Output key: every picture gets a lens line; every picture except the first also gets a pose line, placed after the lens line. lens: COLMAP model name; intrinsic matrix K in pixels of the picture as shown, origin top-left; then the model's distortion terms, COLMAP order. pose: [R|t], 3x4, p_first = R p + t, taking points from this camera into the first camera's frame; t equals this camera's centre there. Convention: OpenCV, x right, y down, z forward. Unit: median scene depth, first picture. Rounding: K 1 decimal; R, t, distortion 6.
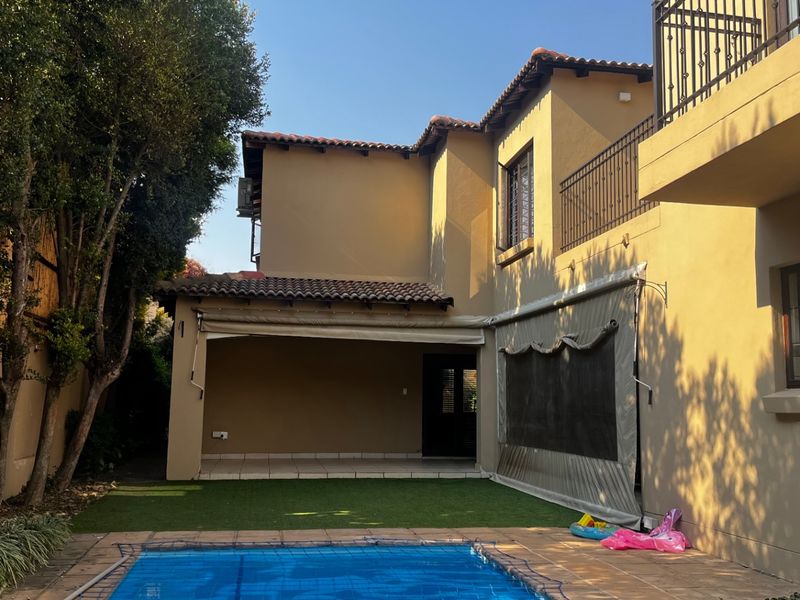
lens RADIAL K [[795.9, 0, 400.3], [0, 795.9, 307.6], [0, 0, 1]] dist [0.022725, 0.000000]
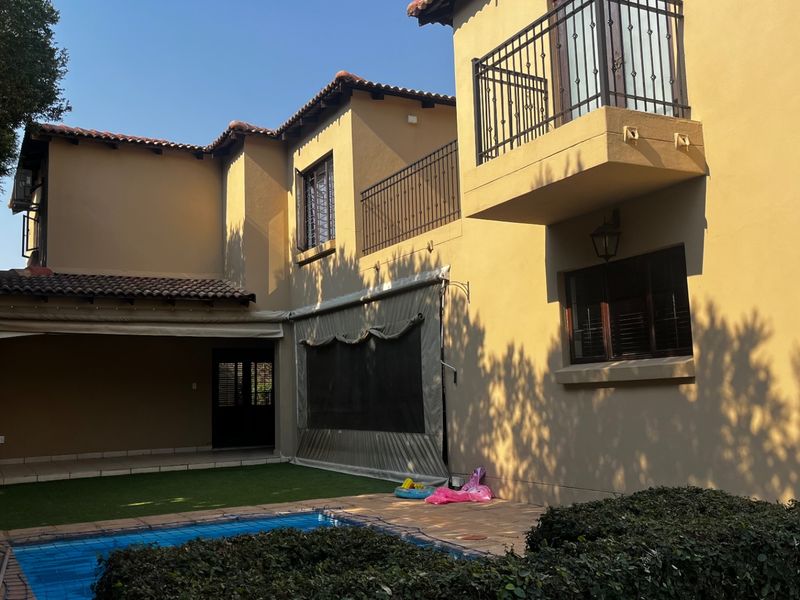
lens RADIAL K [[795.9, 0, 398.8], [0, 795.9, 293.7], [0, 0, 1]] dist [0.022725, 0.000000]
pose [[0.945408, -0.004010, 0.325864, -0.116428], [0.007036, 0.999942, -0.008109, -0.003547], [-0.325813, 0.009960, 0.945382, -0.078888]]
